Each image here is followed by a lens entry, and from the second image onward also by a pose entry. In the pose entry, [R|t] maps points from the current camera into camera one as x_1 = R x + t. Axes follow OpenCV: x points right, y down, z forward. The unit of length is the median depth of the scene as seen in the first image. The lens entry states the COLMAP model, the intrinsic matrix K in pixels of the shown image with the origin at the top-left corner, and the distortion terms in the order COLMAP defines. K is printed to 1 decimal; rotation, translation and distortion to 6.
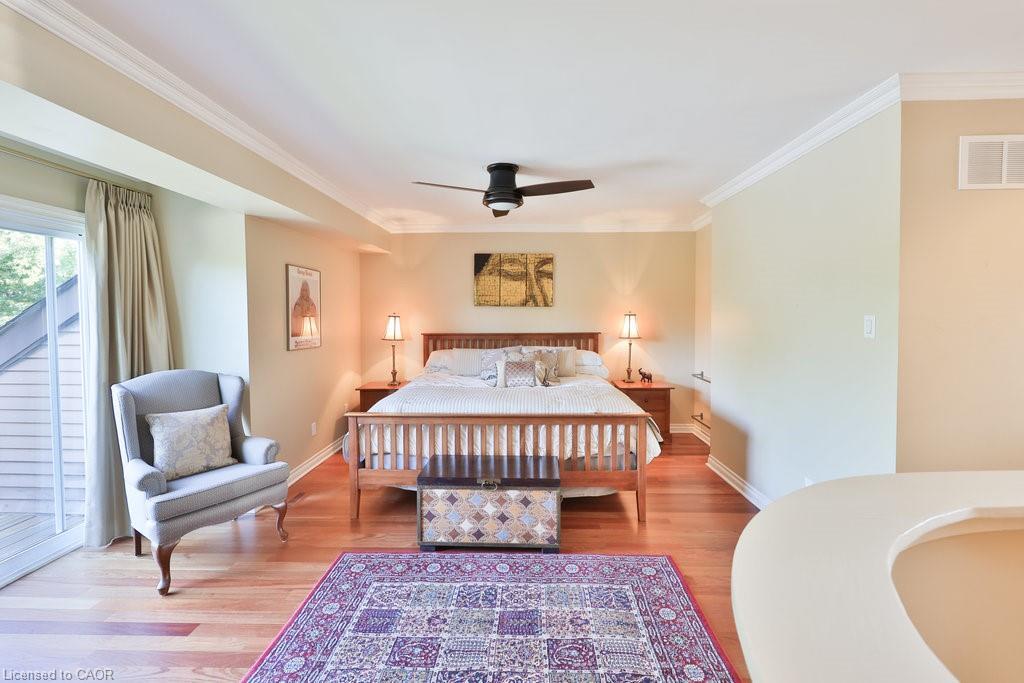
lens RADIAL K [[438.9, 0, 518.0], [0, 438.9, 325.6], [0, 0, 1]] dist [0.000198, -0.000029]
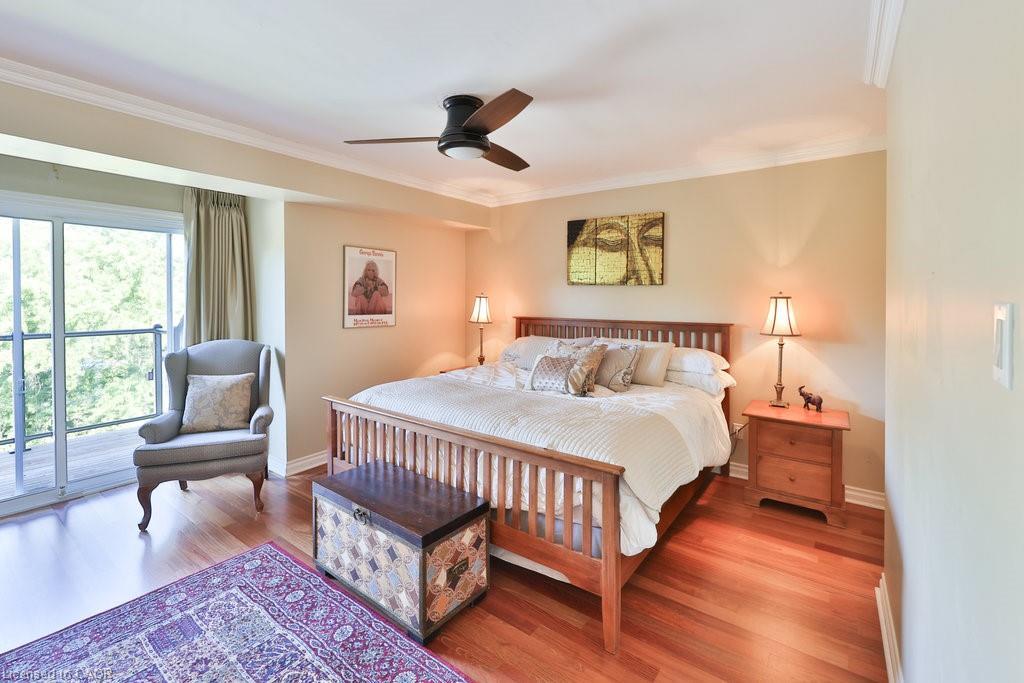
lens RADIAL K [[451.5, 0, 501.6], [0, 451.5, 302.2], [0, 0, 1]] dist [-0.005479, -0.000039]
pose [[0.817094, 0.015166, -0.576304, 0.376954], [-0.023129, 0.999711, -0.006485, -0.005982], [0.576040, 0.018628, 0.817209, 0.318619]]
